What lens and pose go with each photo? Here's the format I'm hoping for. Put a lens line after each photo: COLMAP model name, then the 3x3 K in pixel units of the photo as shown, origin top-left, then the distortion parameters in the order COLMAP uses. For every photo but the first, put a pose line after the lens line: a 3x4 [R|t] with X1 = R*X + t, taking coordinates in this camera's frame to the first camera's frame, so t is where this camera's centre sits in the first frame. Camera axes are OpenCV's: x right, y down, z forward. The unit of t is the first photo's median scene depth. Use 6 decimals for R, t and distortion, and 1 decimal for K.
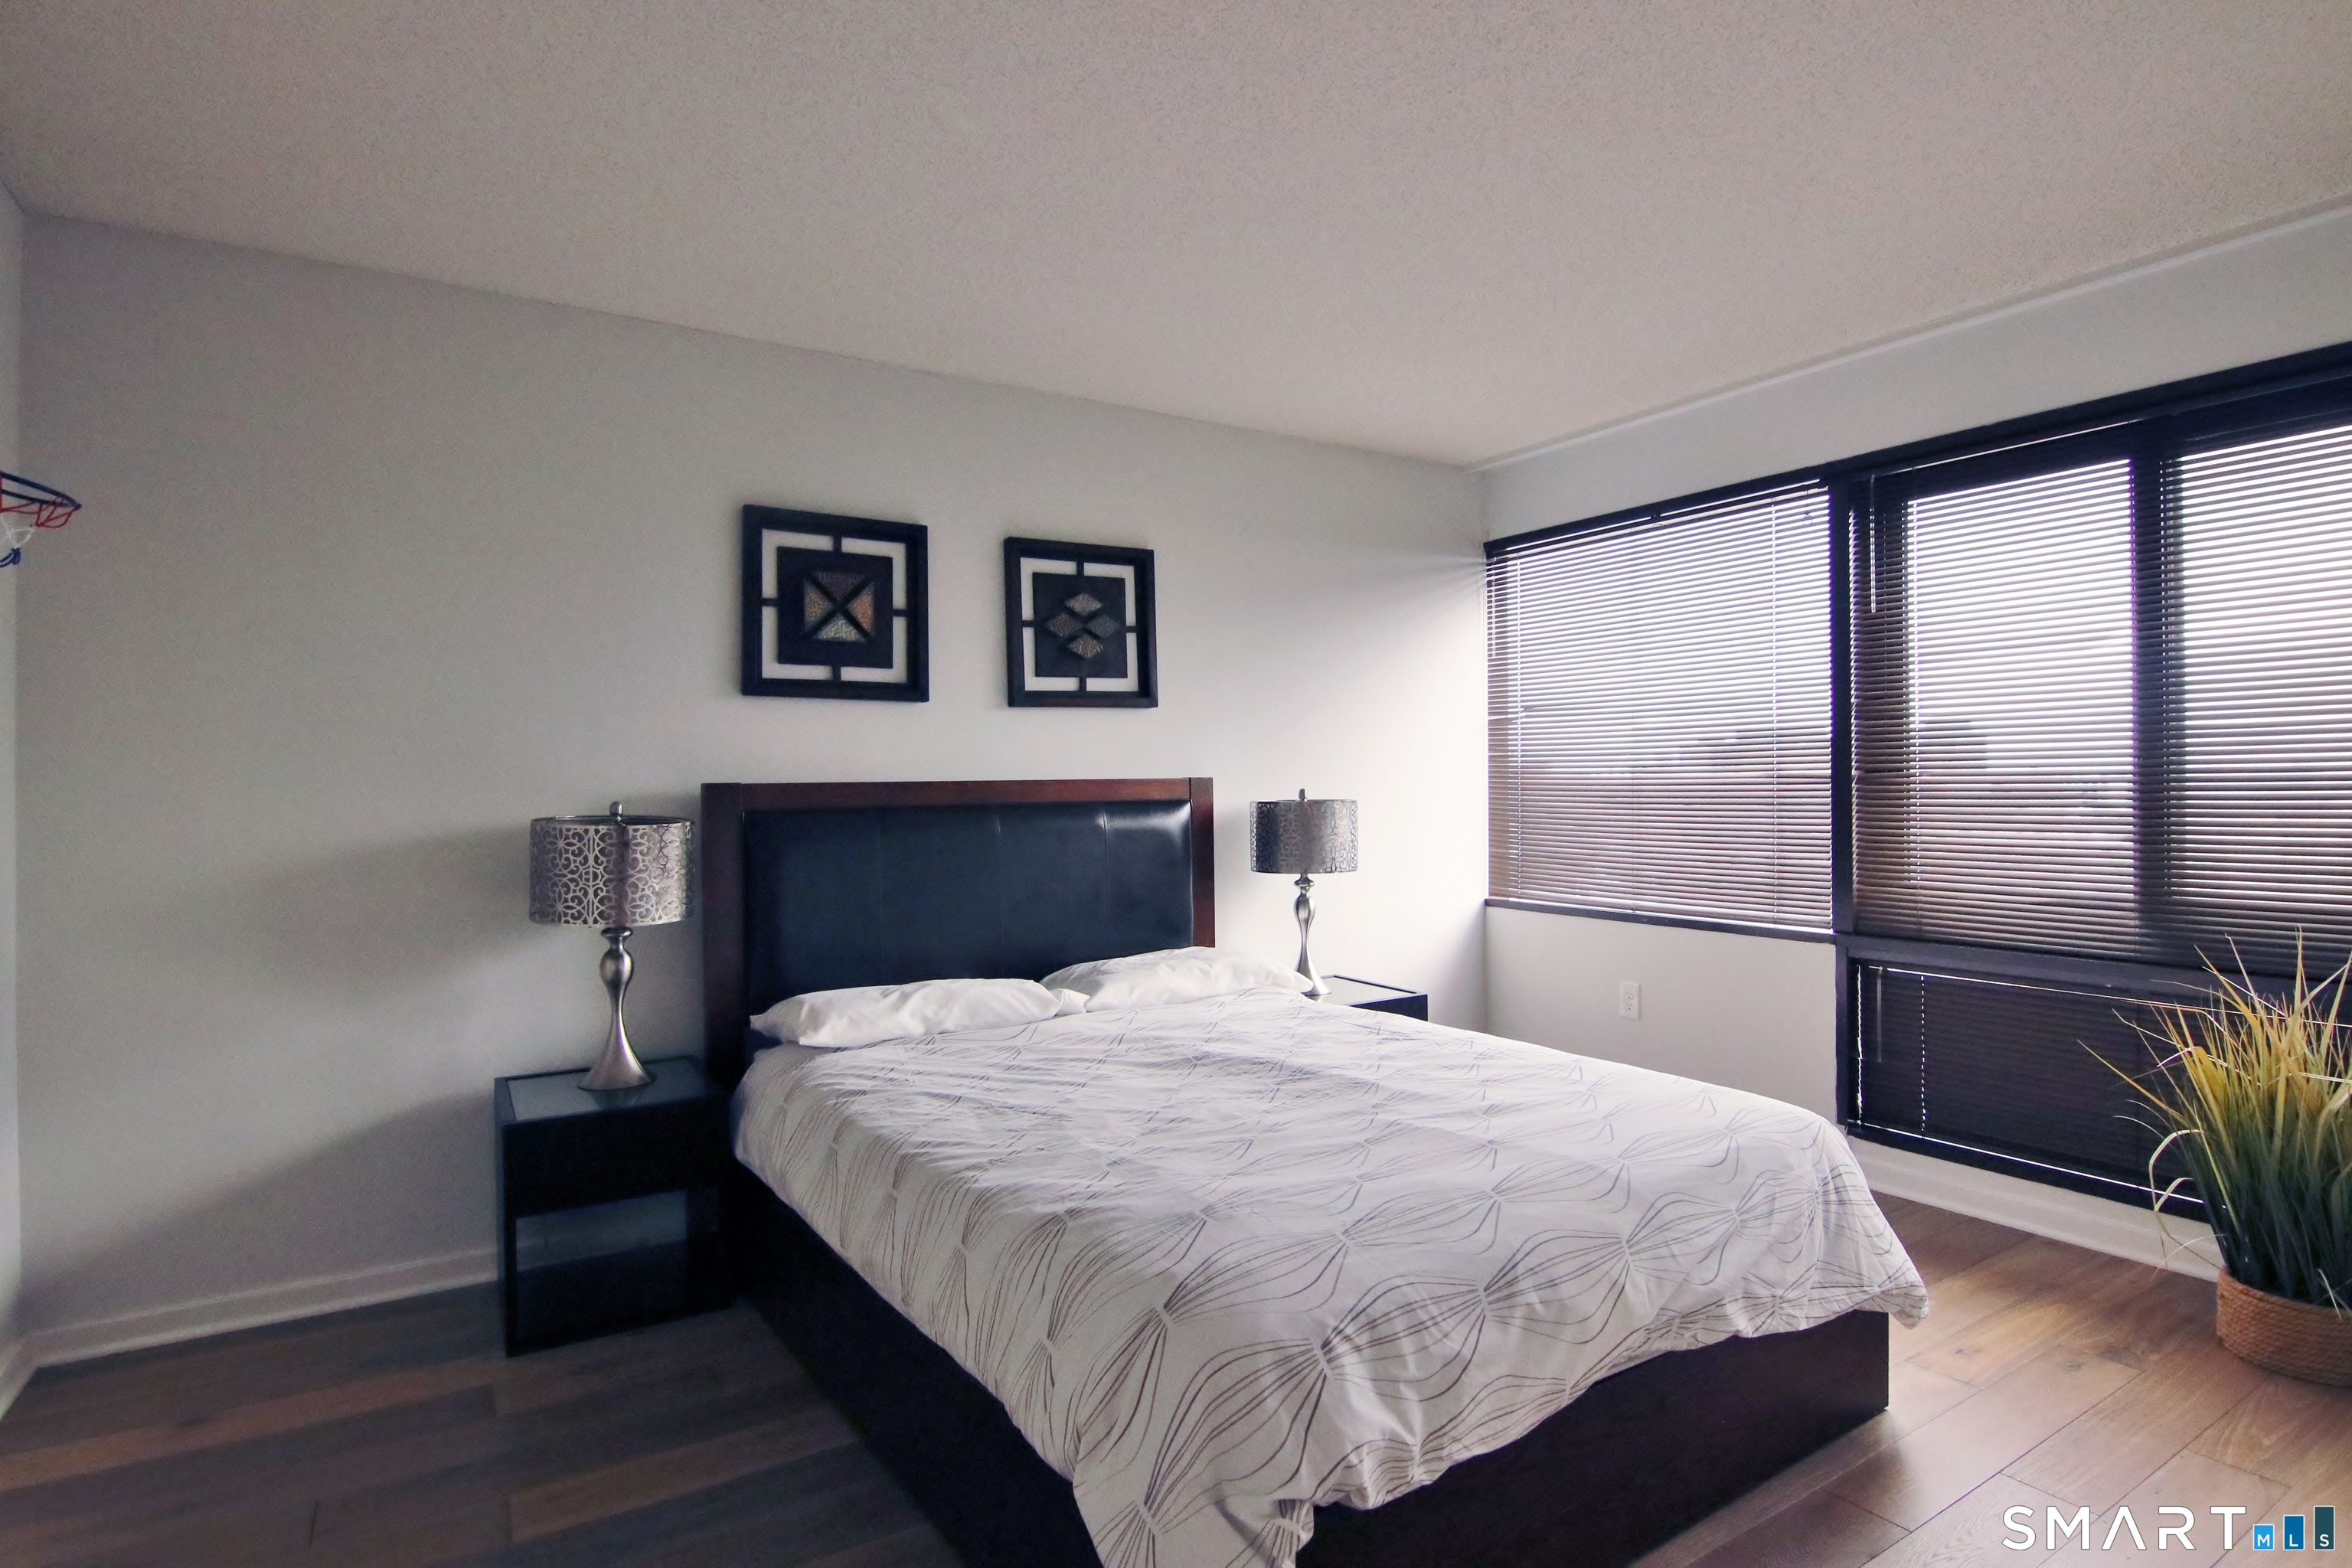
lens RADIAL K [[1127.5, 0, 1123.5], [0, 1127.5, 787.2], [0, 0, 1]] dist [-0.003121, -0.000662]
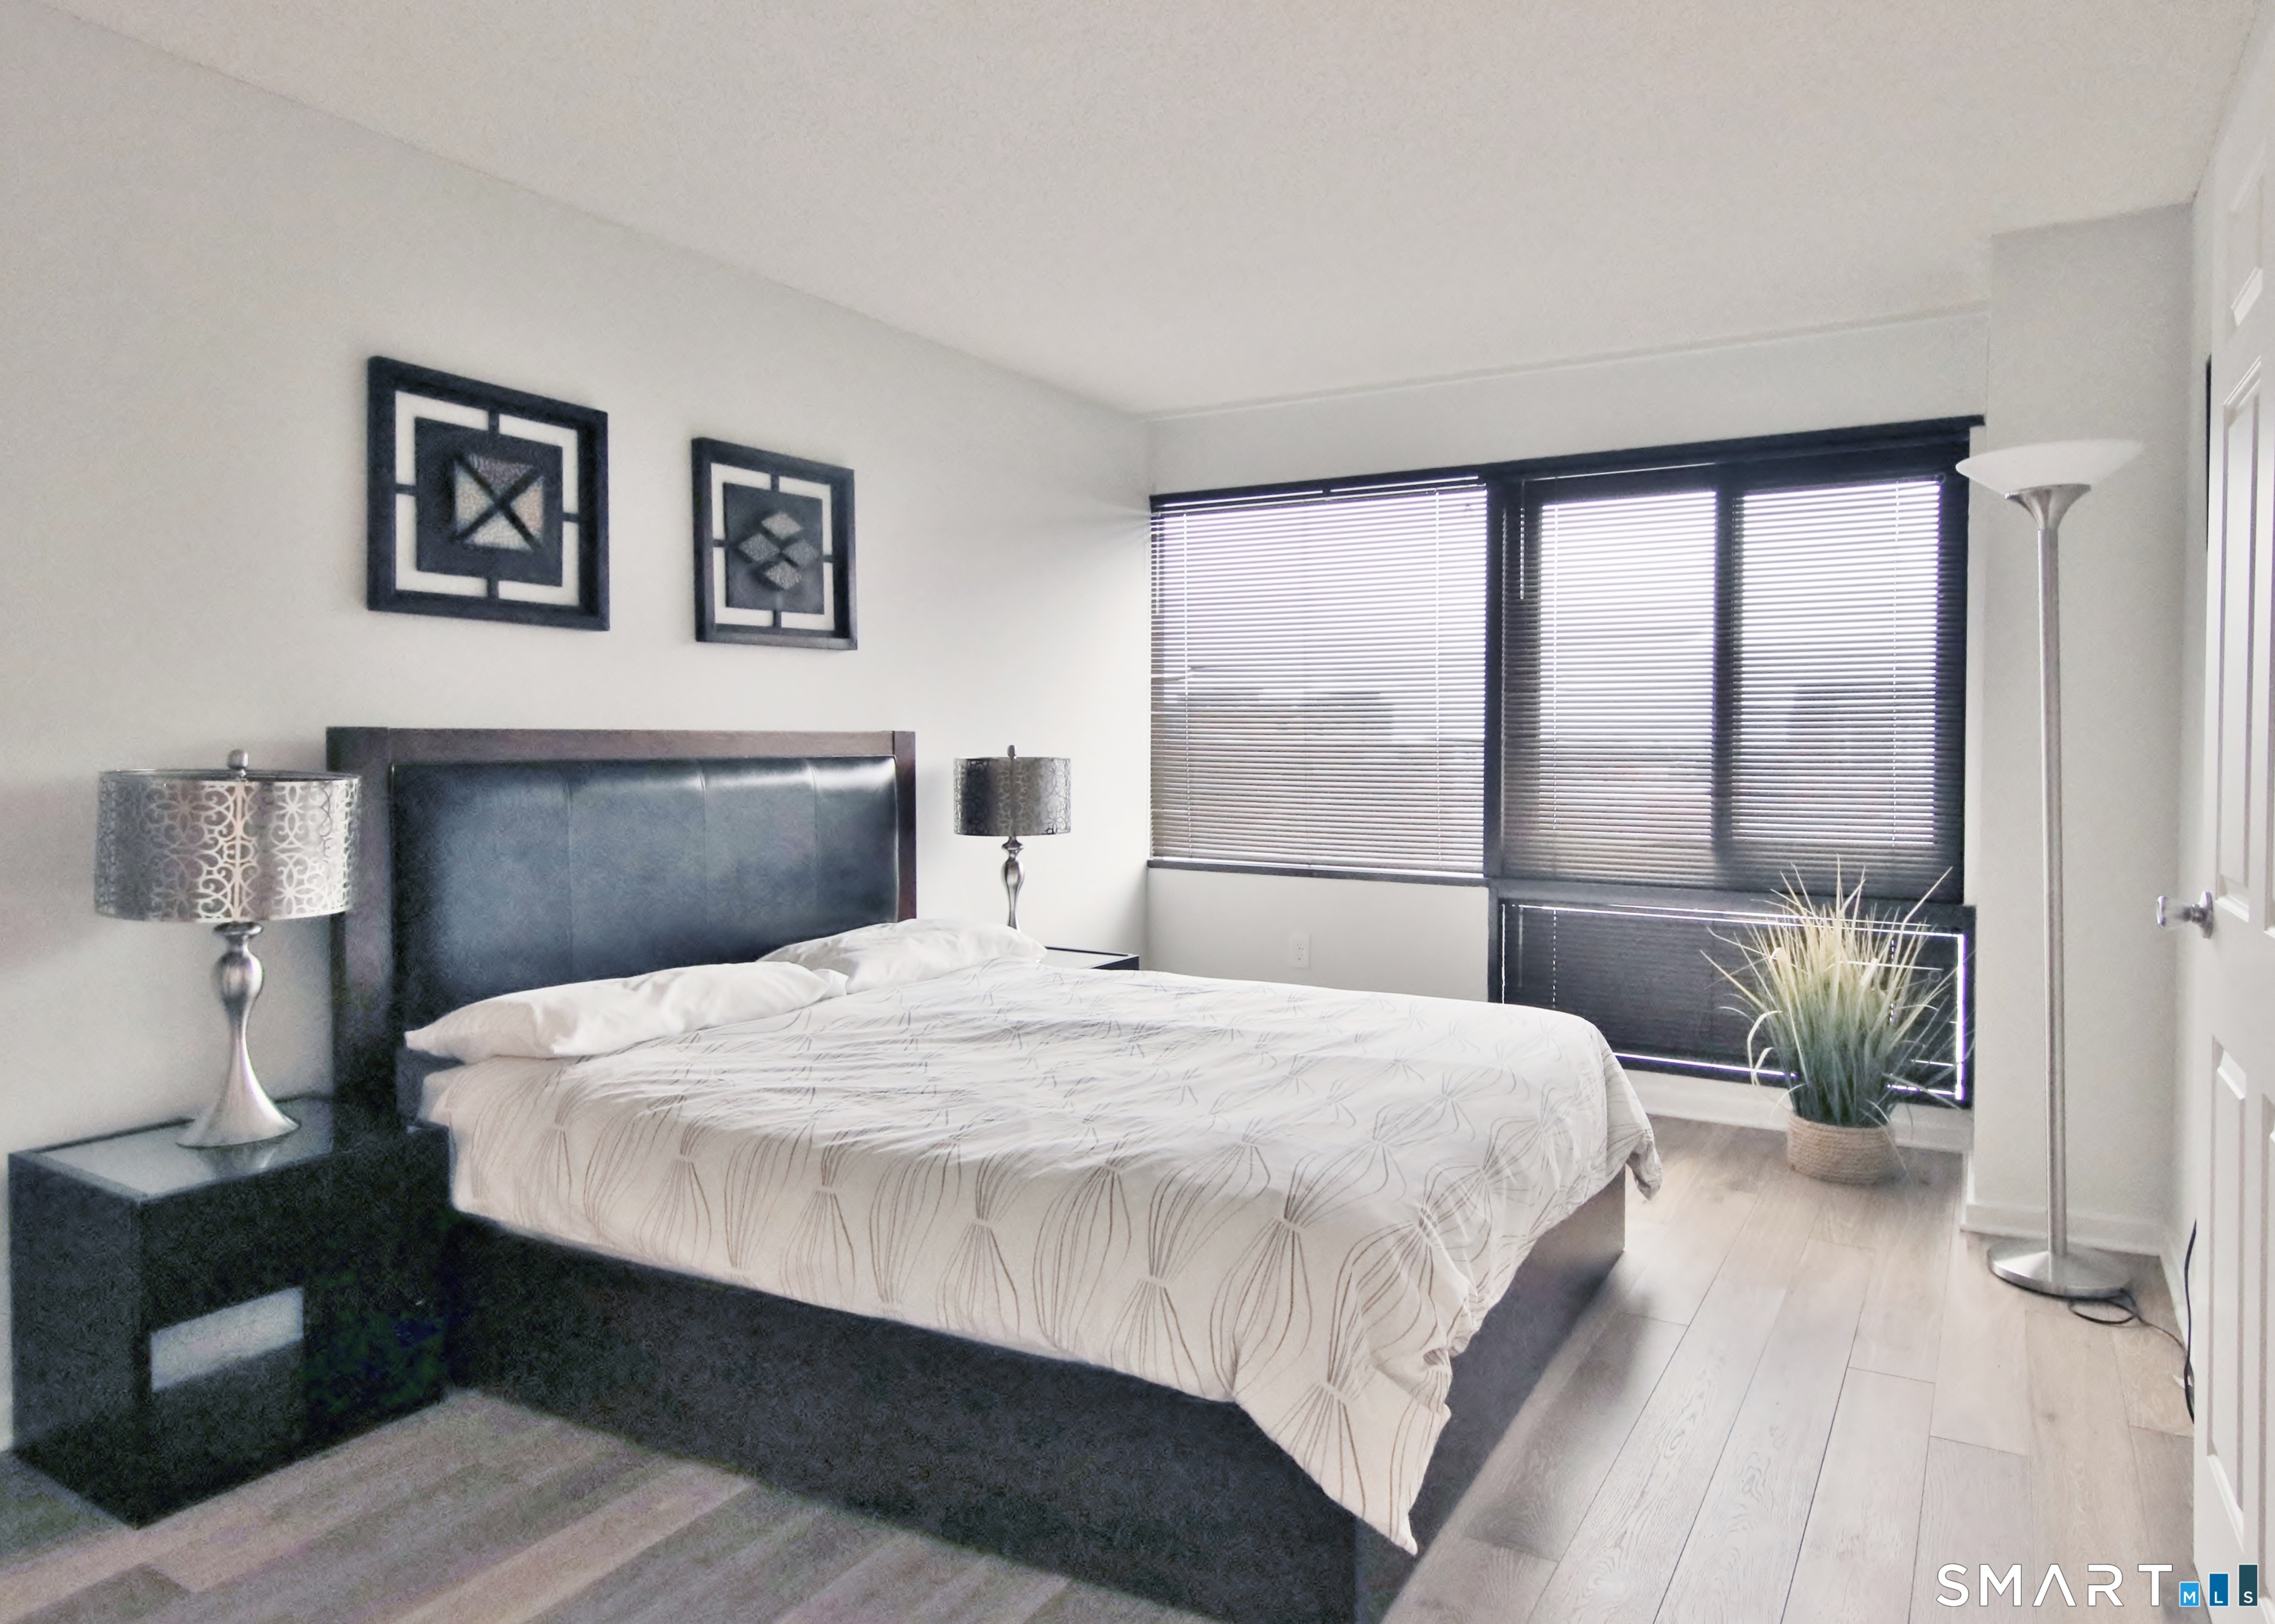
lens RADIAL K [[1336.9, 0, 1143.1], [0, 1336.9, 766.6], [0, 0, 1]] dist [0.001547, 0.001007]
pose [[0.882689, 0.005960, 0.469919, -0.307091], [-0.012656, 0.999858, 0.011093, 0.006334], [-0.469787, -0.015739, 0.882640, -0.029456]]
